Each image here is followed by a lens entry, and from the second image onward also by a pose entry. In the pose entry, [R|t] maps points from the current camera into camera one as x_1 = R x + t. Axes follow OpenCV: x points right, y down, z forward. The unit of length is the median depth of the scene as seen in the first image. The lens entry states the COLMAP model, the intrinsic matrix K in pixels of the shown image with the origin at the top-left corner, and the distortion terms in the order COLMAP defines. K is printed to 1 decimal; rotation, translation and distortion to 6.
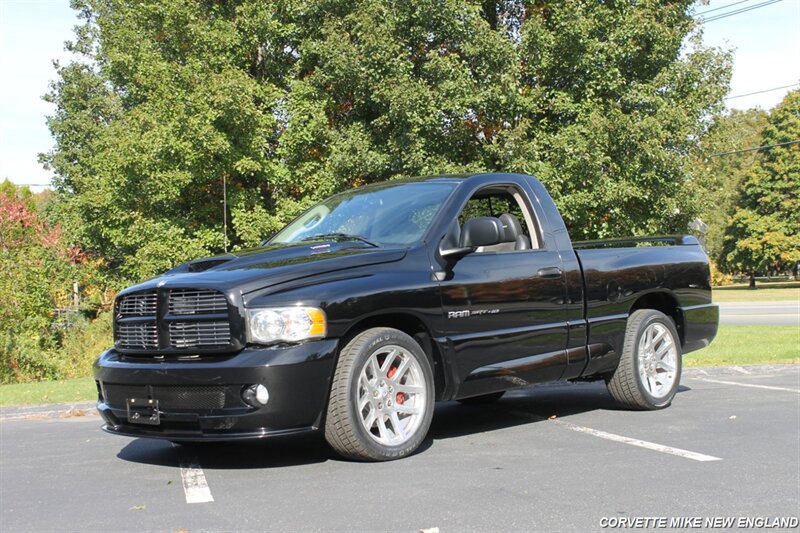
lens RADIAL K [[1167.7, 0, 400.0], [0, 1167.7, 266.5], [0, 0, 1]] dist [-0.029841, 0.030458]
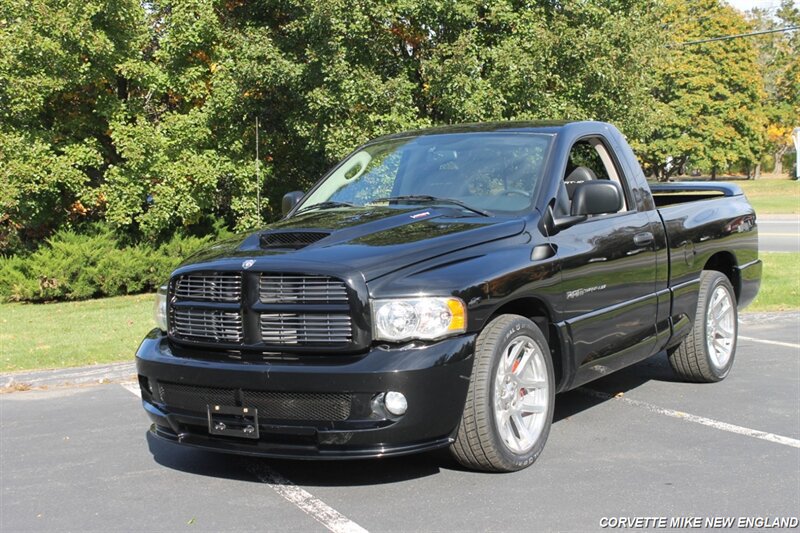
lens RADIAL K [[1257.7, 0, 392.7], [0, 1257.7, 265.0], [0, 0, 1]] dist [-0.010140, 0.053678]
pose [[0.986090, -0.003053, 0.166185, -0.229157], [-0.010575, 0.996653, 0.081060, -0.052357], [-0.165876, -0.081690, 0.982757, 0.107122]]
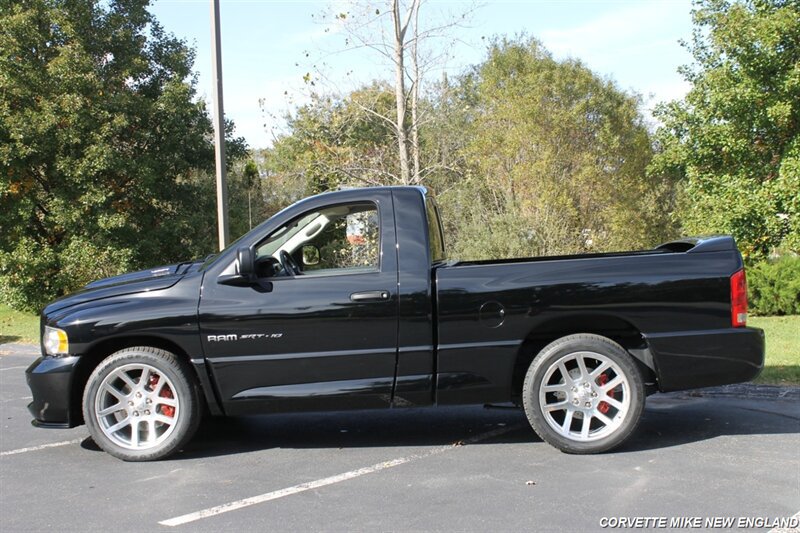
lens RADIAL K [[1070.7, 0, 400.0], [0, 1070.7, 266.5], [0, 0, 1]] dist [-0.016549, -0.013081]
pose [[0.602974, 0.039840, -0.796765, 0.898362], [0.034225, 0.996541, 0.075730, -0.090374], [0.797026, -0.072932, 0.599525, 0.528019]]
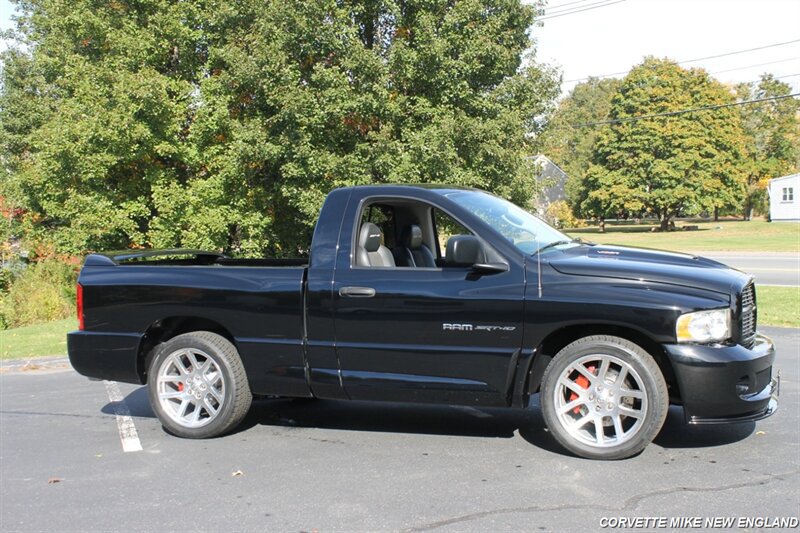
lens RADIAL K [[1035.8, 0, 400.0], [0, 1035.8, 266.5], [0, 0, 1]] dist [-0.063484, 0.027885]
pose [[0.995655, 0.006016, 0.092922, 0.030899], [-0.011704, 0.998082, 0.060788, -0.082887], [-0.092378, -0.061611, 0.993816, -0.232736]]
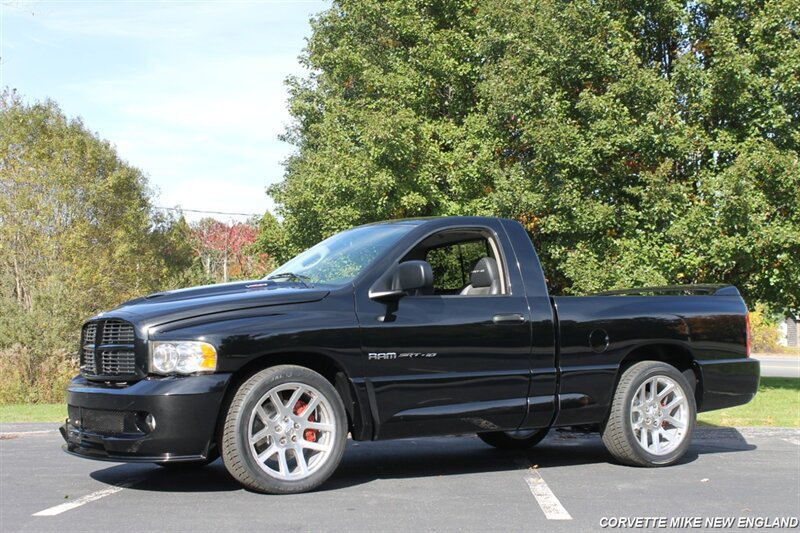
lens RADIAL K [[1179.1, 0, 400.0], [0, 1179.1, 266.5], [0, 0, 1]] dist [-0.033014, 0.064839]
pose [[0.961854, 0.026673, -0.272261, 0.330689], [-0.035006, 0.999054, -0.025795, -0.010620], [0.271316, 0.034342, 0.961877, 0.016023]]
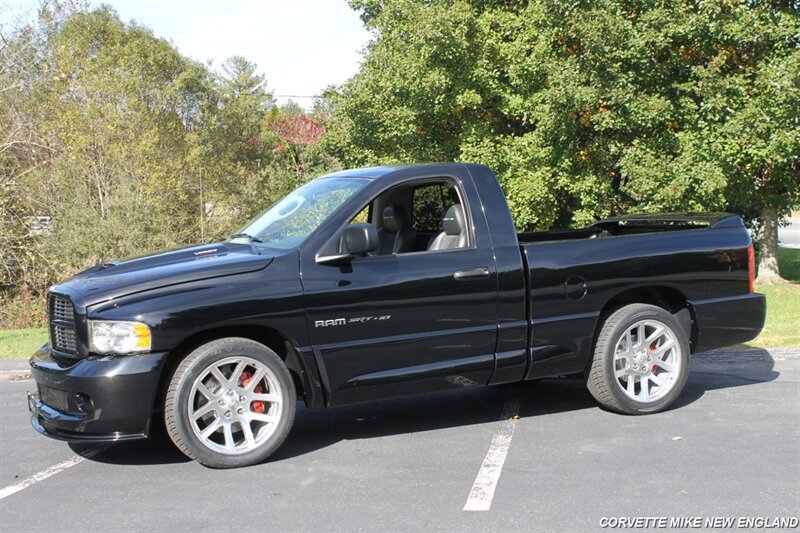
lens RADIAL K [[1179.1, 0, 400.0], [0, 1179.1, 266.5], [0, 0, 1]] dist [-0.033014, 0.064839]
pose [[0.925620, 0.028941, -0.377346, 0.464634], [0.006636, 0.995677, 0.092642, -0.095663], [0.378396, -0.088255, 0.921427, 0.103113]]
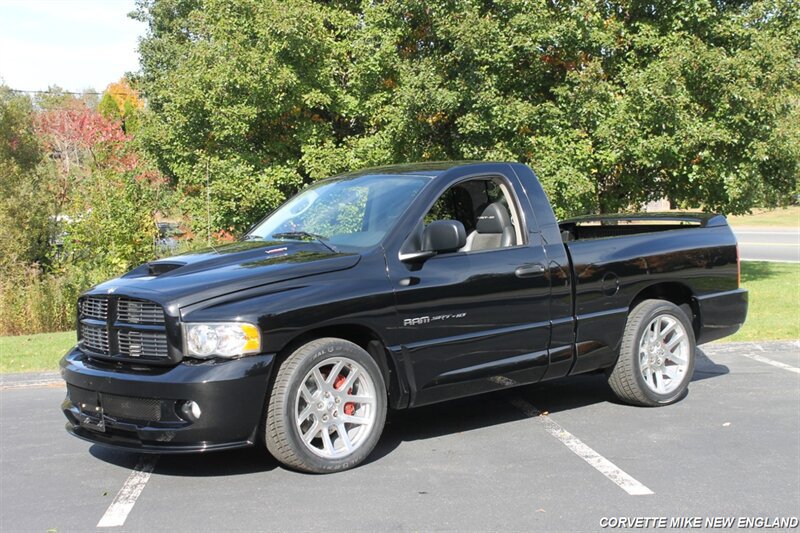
lens RADIAL K [[1247.1, 0, 400.0], [0, 1247.1, 266.5], [0, 0, 1]] dist [-0.010608, 0.022552]
pose [[0.991957, 0.016614, -0.125481, 0.161027], [-0.006183, 0.996525, 0.083066, -0.088044], [0.126425, -0.081622, 0.988612, -0.025954]]
